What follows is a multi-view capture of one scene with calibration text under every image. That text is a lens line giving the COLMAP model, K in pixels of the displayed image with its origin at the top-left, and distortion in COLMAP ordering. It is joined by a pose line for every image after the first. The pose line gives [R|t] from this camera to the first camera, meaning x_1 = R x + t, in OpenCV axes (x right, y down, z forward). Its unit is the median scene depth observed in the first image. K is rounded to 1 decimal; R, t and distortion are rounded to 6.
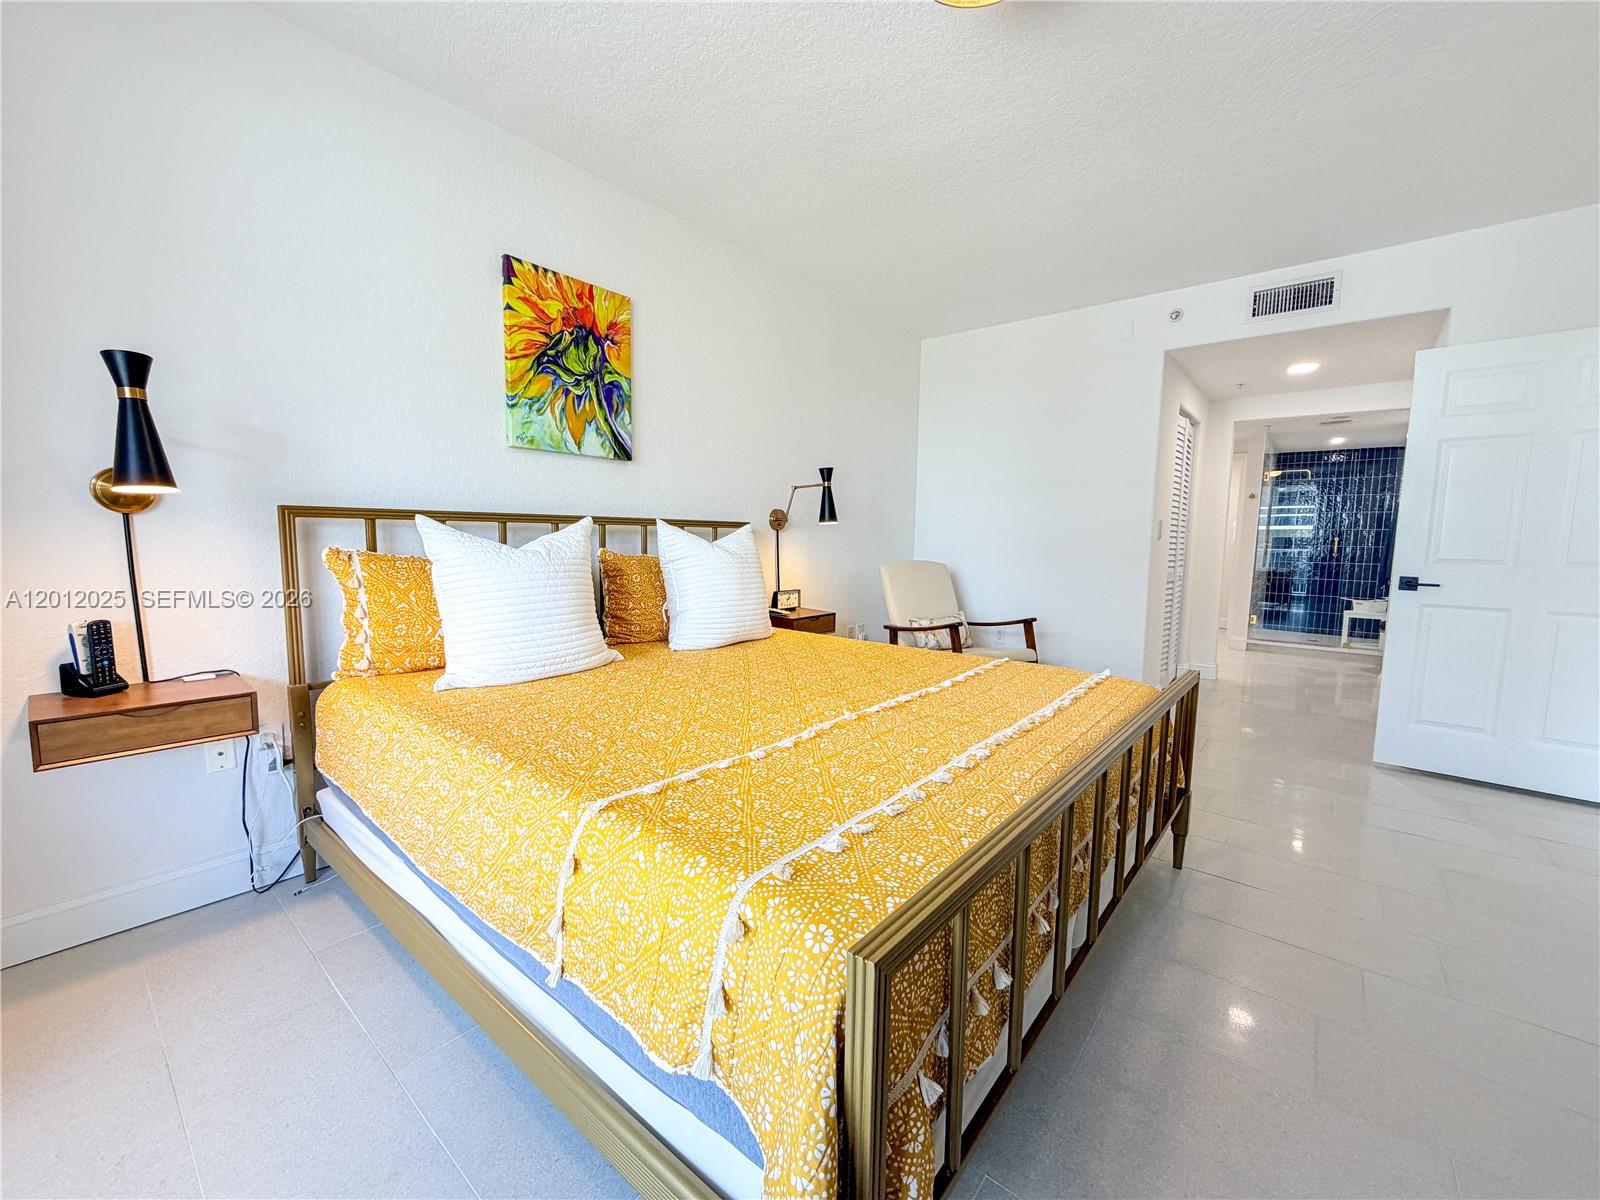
lens RADIAL K [[640.1, 0, 797.4], [0, 640.1, 602.0], [0, 0, 1]] dist [-0.000115, -0.000443]
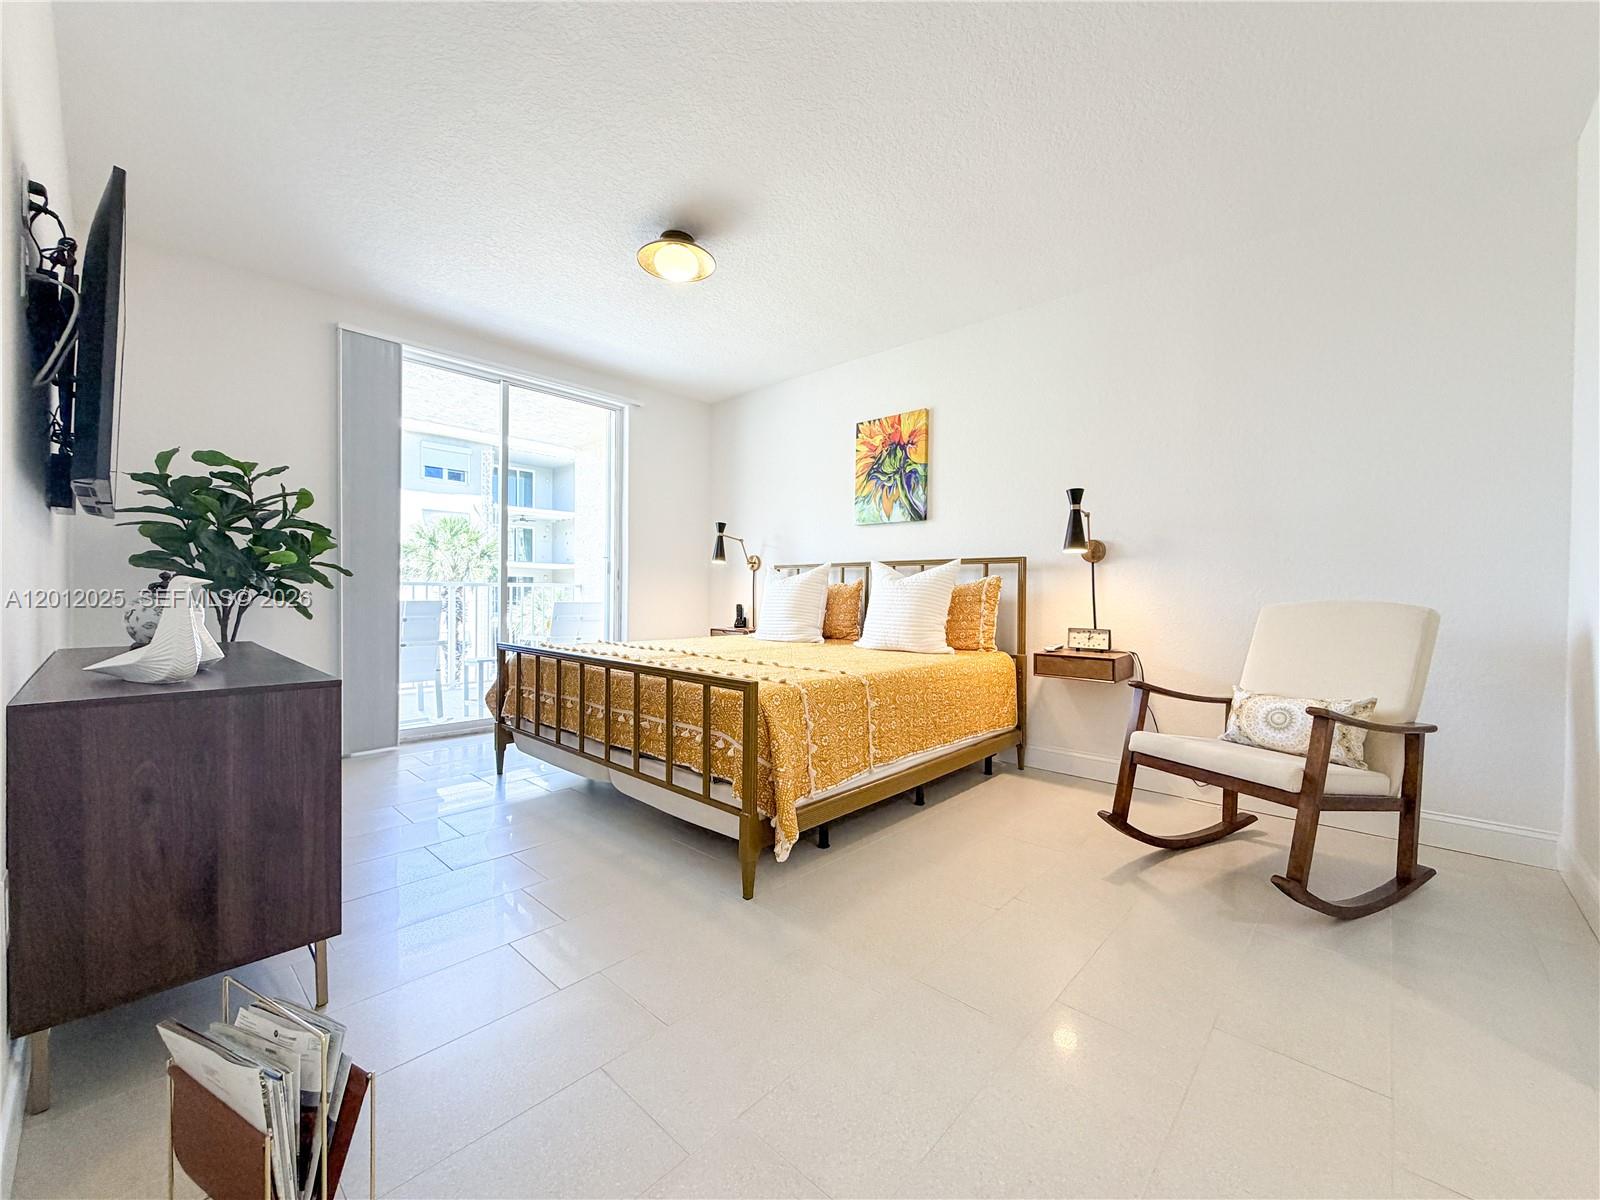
lens RADIAL K [[640.1, 0, 797.4], [0, 640.1, 602.0], [0, 0, 1]] dist [-0.000115, -0.000443]
pose [[-0.056736, -0.007620, -0.998360, 1.239076], [-0.116684, 0.993169, -0.000949, -0.009560], [0.991547, 0.116439, -0.057237, 0.887342]]
